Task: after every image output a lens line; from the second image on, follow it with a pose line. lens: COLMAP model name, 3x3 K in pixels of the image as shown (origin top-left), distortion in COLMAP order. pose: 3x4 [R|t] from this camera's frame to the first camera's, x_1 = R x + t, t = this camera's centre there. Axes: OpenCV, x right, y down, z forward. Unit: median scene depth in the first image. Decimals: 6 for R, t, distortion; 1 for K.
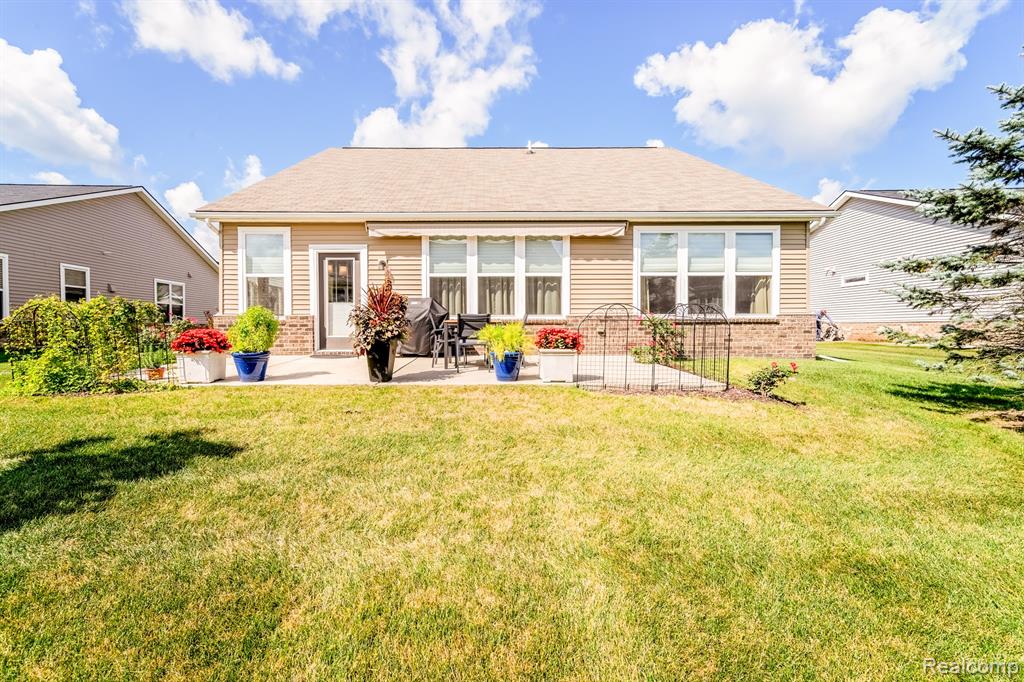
lens RADIAL K [[413.2, 0, 500.8], [0, 413.2, 328.1], [0, 0, 1]] dist [0.003456, -0.001614]
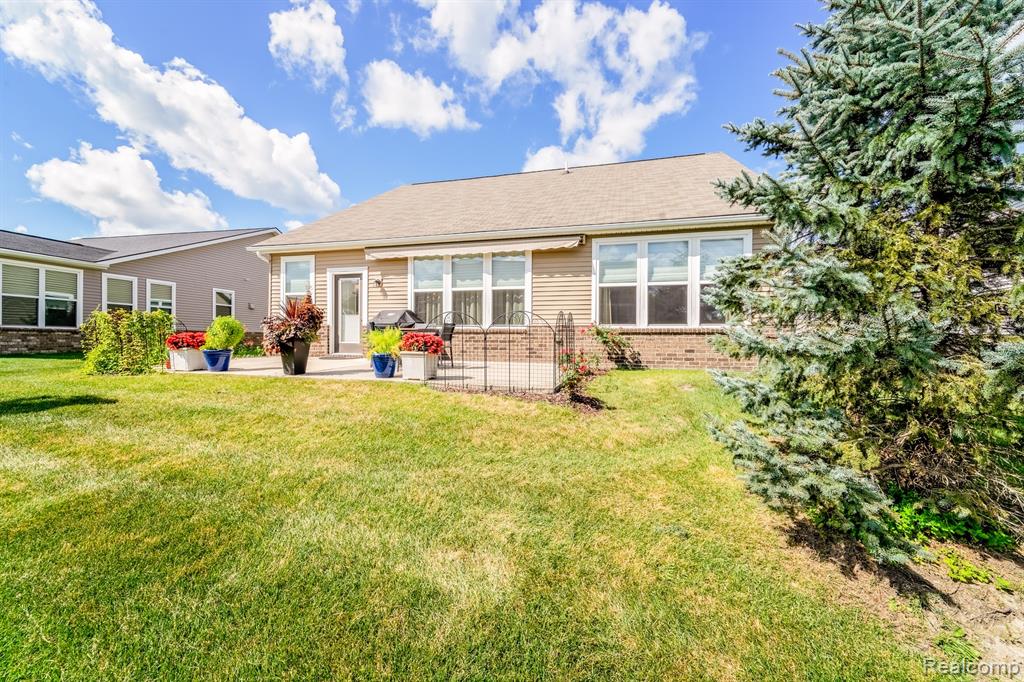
lens RADIAL K [[406.8, 0, 513.8], [0, 406.8, 344.3], [0, 0, 1]] dist [-0.003034, -0.000031]
pose [[0.961672, 0.014029, -0.273842, 0.415929], [-0.011259, 0.999868, 0.011682, 0.006373], [0.273970, -0.008151, 0.961704, -0.029003]]
